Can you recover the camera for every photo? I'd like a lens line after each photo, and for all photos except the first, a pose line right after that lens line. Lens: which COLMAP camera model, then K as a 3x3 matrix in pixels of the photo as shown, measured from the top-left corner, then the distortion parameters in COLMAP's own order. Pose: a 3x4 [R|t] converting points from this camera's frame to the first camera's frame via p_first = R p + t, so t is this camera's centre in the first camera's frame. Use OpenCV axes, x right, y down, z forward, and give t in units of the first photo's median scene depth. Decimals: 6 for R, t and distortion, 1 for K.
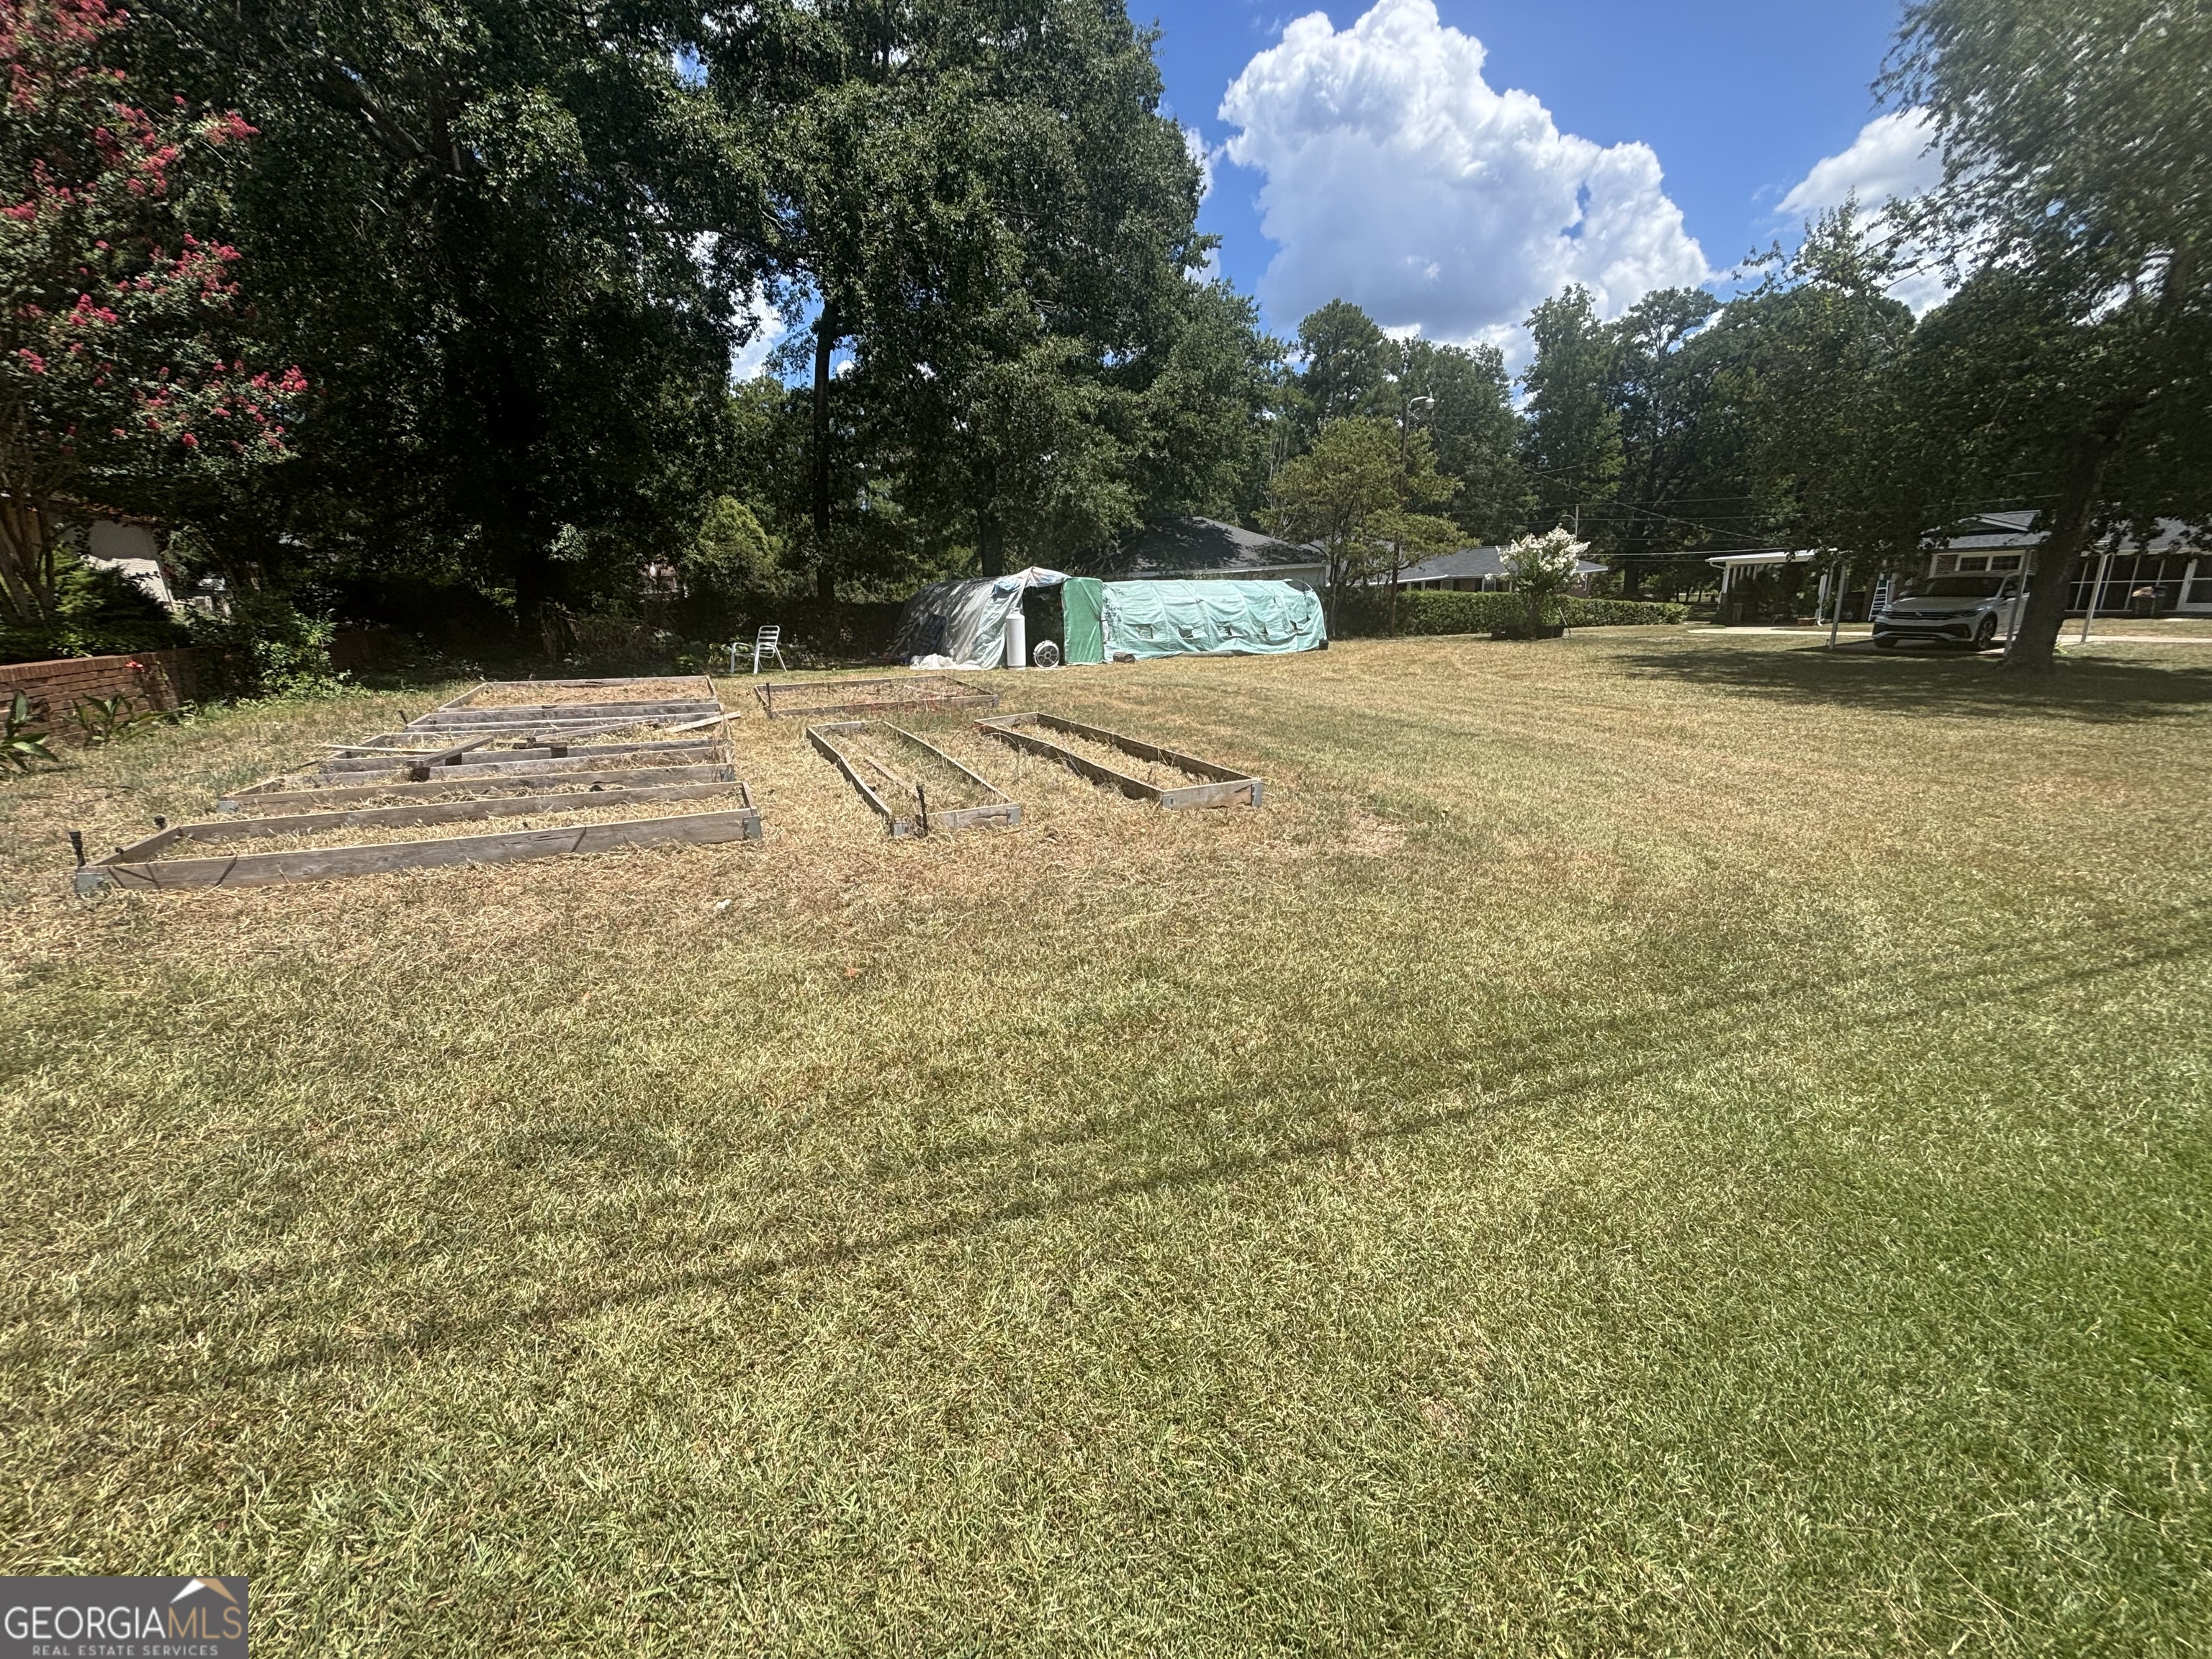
lens RADIAL K [[912.1, 0, 1113.4], [0, 912.1, 838.3], [0, 0, 1]] dist [-0.002954, 0.004393]
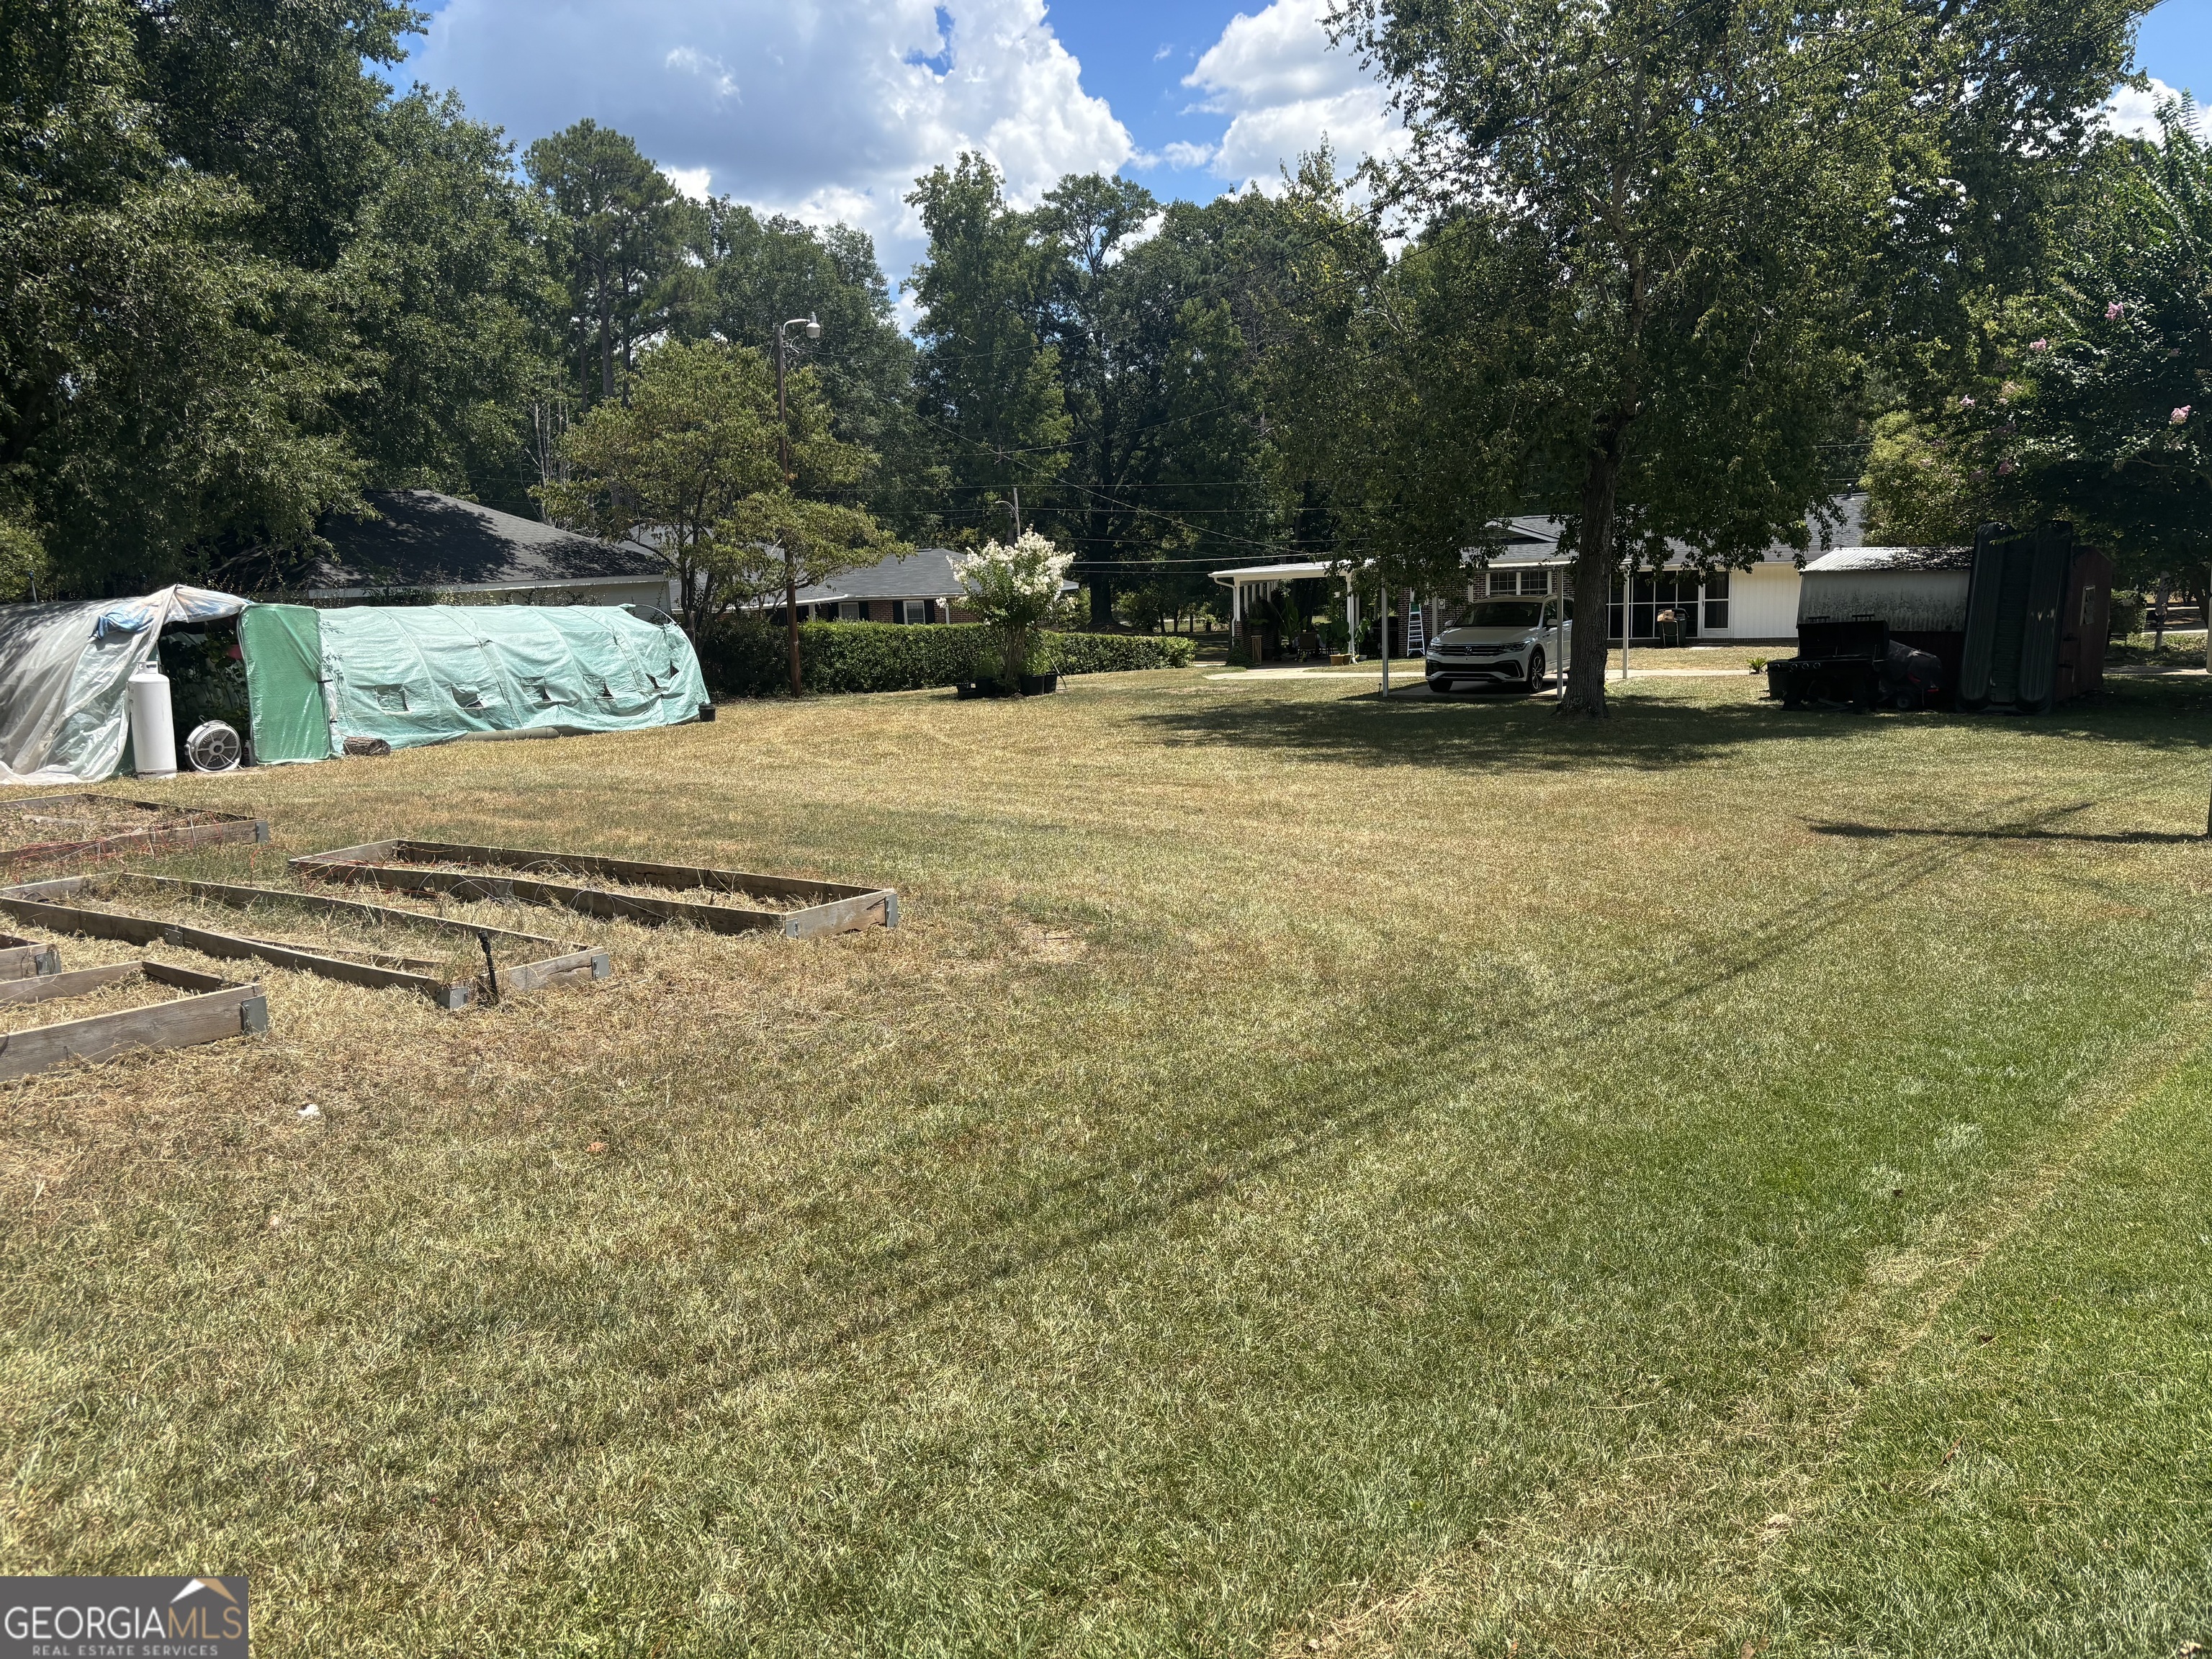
lens RADIAL K [[1672.9, 0, 1096.4], [0, 1672.9, 857.2], [0, 0, 1]] dist [0.097820, -0.117908]
pose [[0.874352, -0.075262, 0.479420, -0.086296], [0.132744, 0.987316, -0.087101, 0.012394], [-0.466783, 0.139797, 0.873253, -0.074379]]
